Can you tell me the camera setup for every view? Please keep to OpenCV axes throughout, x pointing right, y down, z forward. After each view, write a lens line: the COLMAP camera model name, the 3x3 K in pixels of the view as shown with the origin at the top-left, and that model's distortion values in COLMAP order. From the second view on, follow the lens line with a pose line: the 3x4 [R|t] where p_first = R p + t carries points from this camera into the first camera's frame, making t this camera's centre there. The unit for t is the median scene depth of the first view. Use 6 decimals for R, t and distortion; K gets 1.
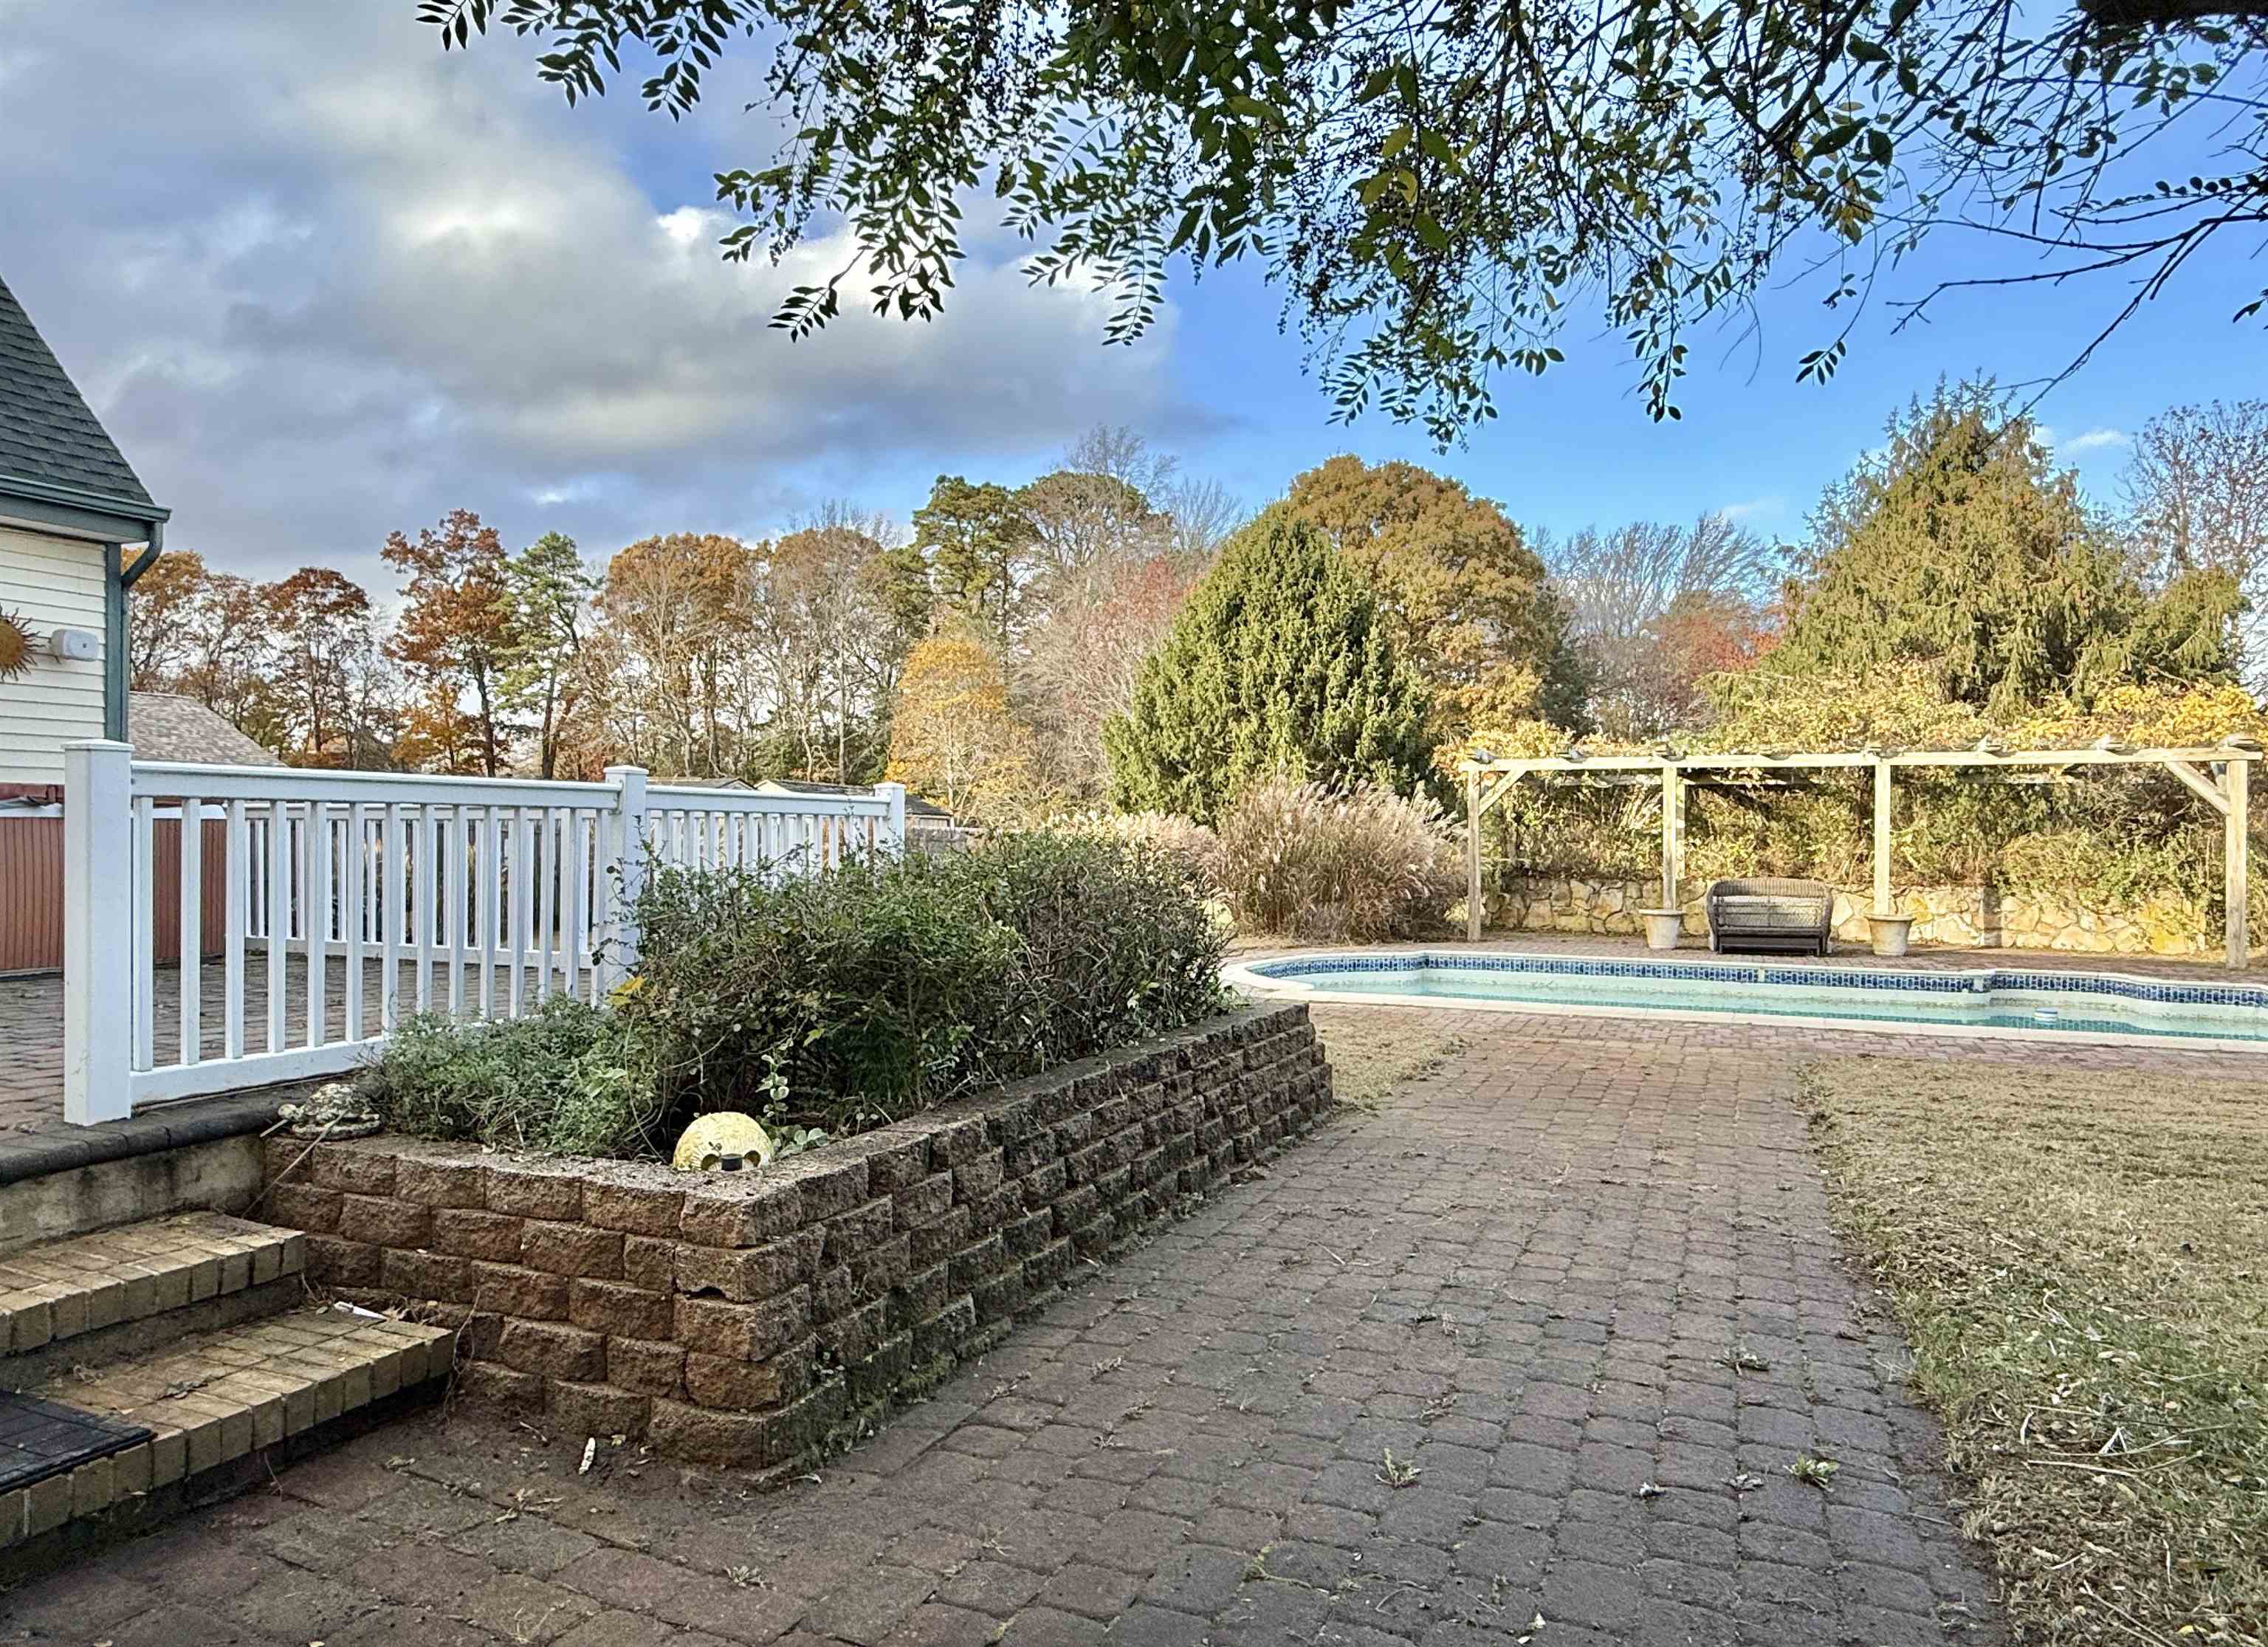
lens RADIAL K [[1816.8, 0, 1134.0], [0, 1816.8, 823.5], [0, 0, 1]] dist [0.049983, -0.000239]
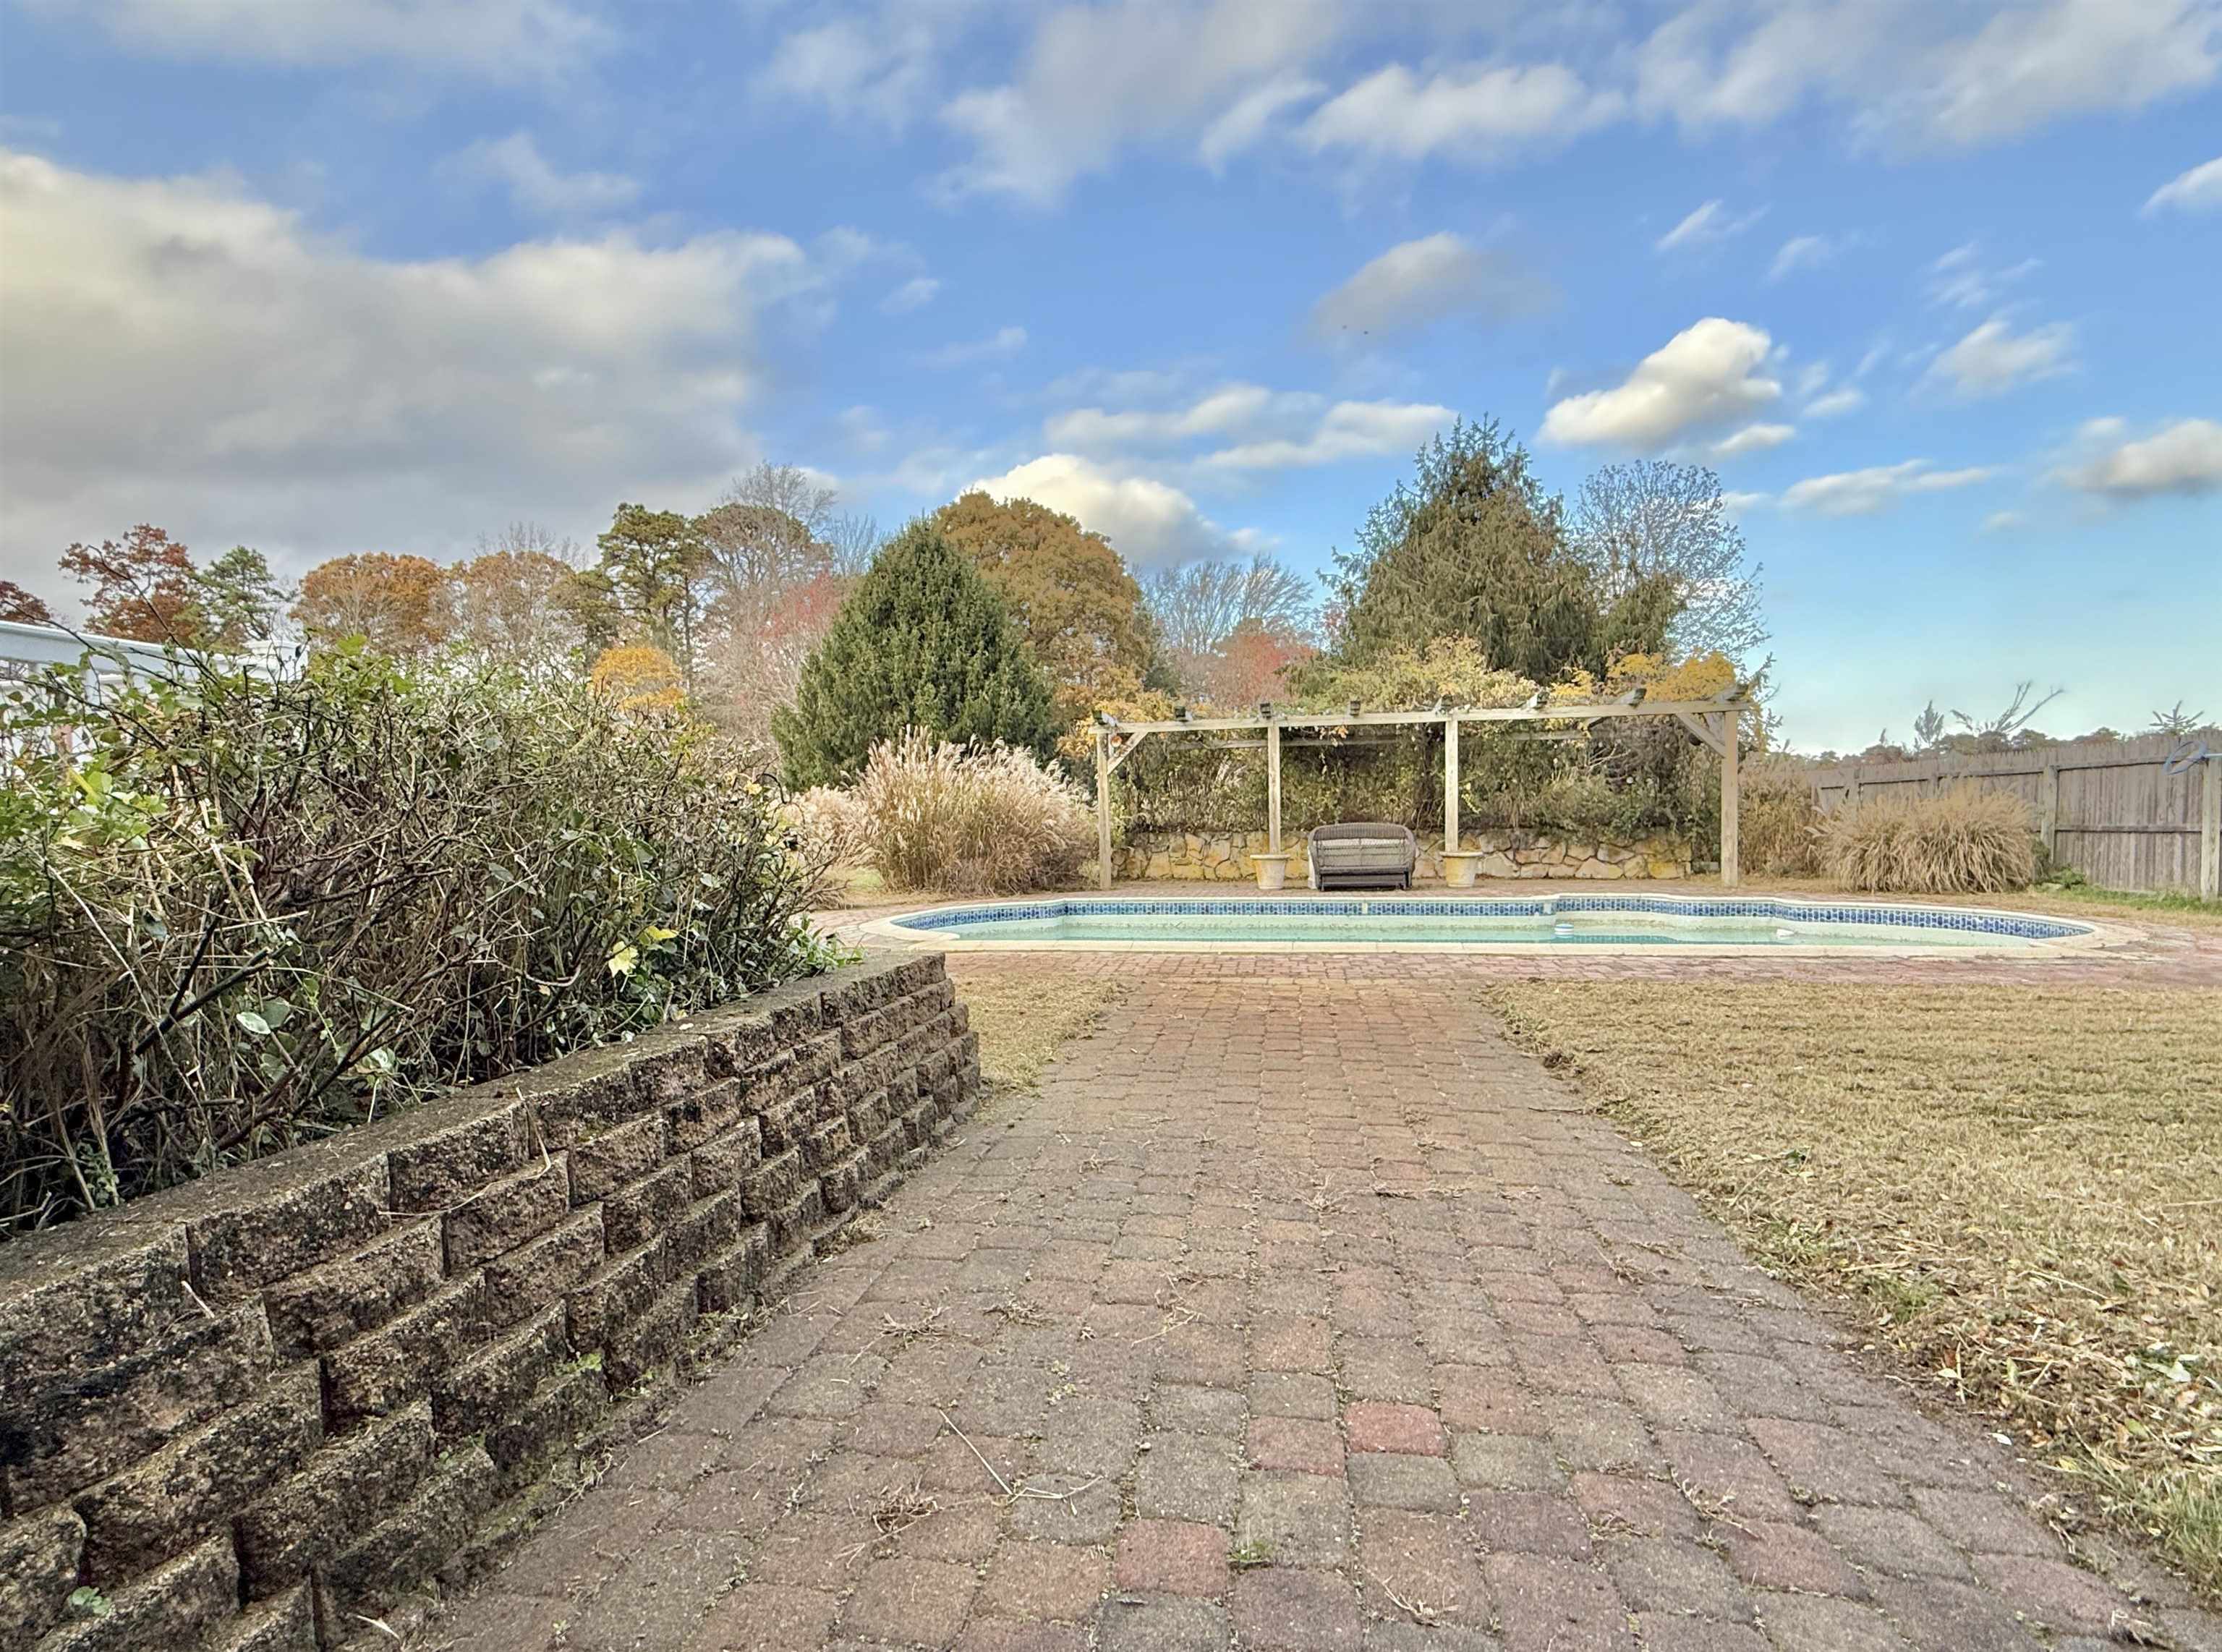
lens RADIAL K [[1367.7, 0, 1111.0], [0, 1367.7, 826.0], [0, 0, 1]] dist [0.031205, -0.031275]
pose [[0.978344, -0.026547, 0.205277, 0.018936], [0.025287, 0.999642, 0.008757, 0.017091], [-0.205436, -0.003377, 0.978665, 0.170178]]
